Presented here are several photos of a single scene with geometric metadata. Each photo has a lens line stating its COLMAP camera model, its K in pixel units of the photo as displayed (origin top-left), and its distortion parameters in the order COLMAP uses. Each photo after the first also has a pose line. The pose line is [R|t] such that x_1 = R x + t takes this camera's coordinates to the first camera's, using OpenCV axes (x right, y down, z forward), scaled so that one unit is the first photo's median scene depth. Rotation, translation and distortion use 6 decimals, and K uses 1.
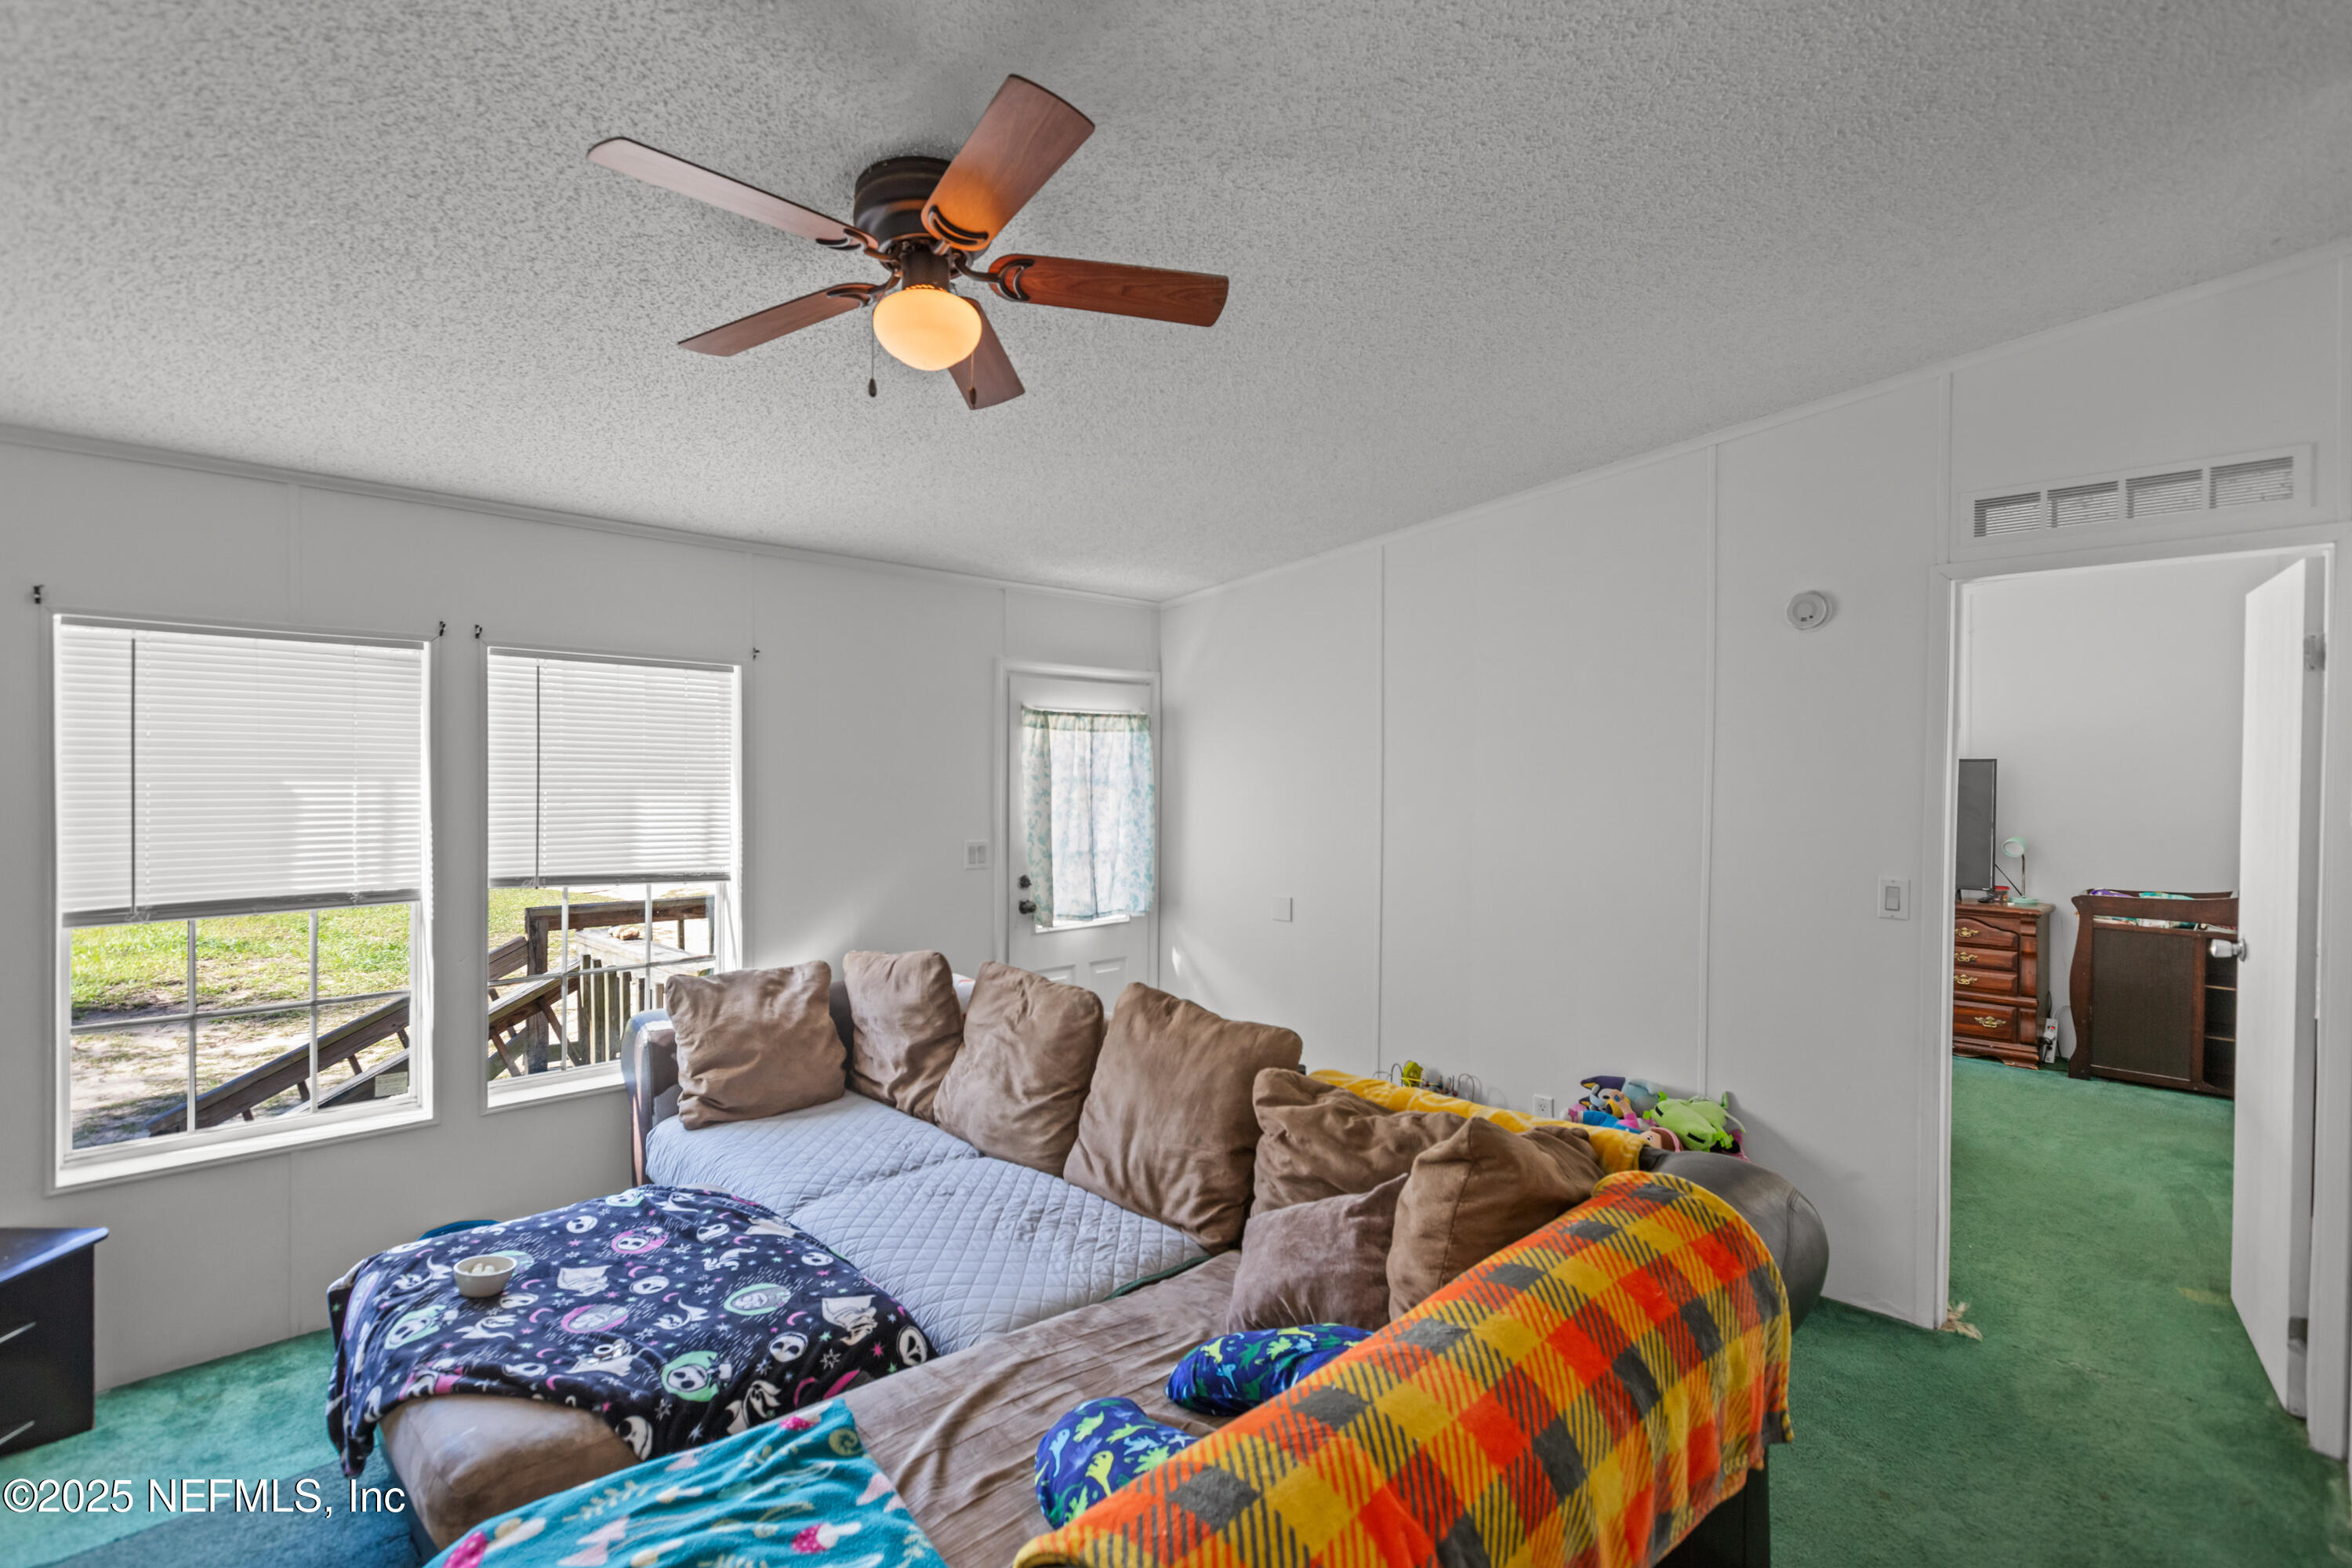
lens RADIAL K [[1086.6, 0, 1176.0], [0, 1086.6, 784.0], [0, 0, 1]] dist [0.000084, 0.000517]
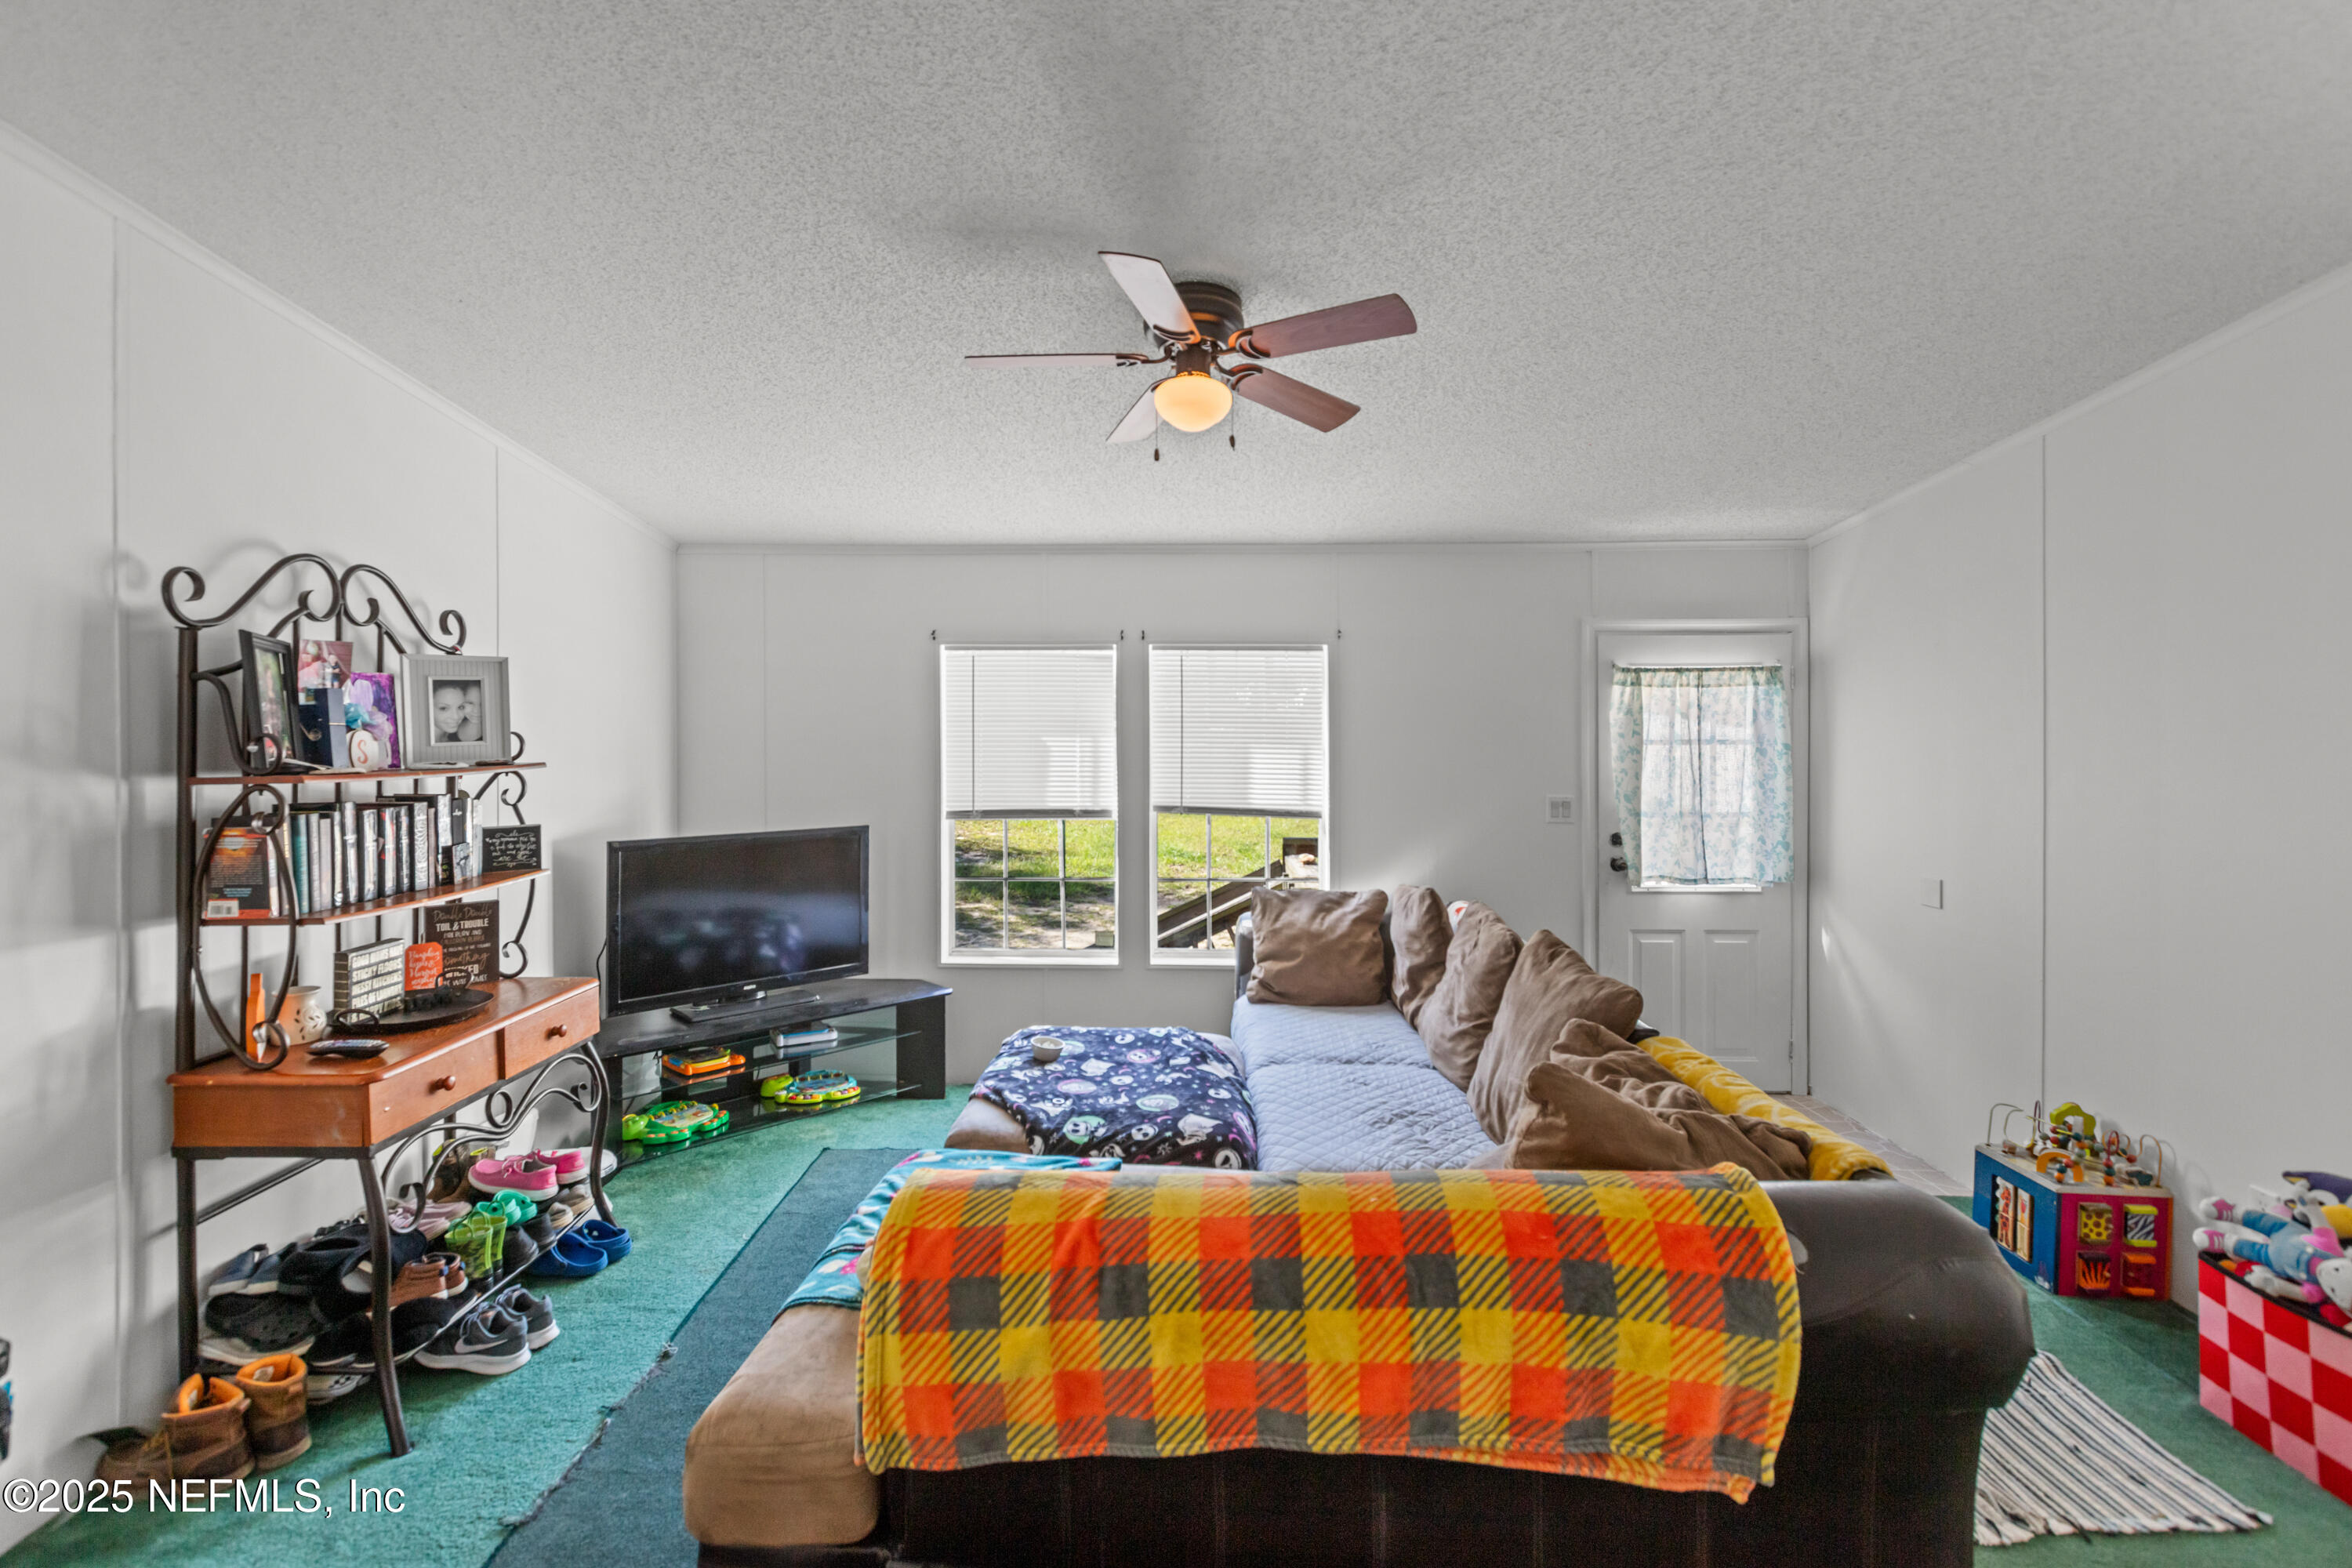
lens RADIAL K [[1067.6, 0, 1178.9], [0, 1067.6, 740.0], [0, 0, 1]] dist [0.000564, 0.000825]
pose [[0.704404, -0.000252, -0.709799, 0.376736], [-0.004145, 0.999981, -0.004468, 0.005904], [0.709787, 0.006090, 0.704390, 0.024788]]
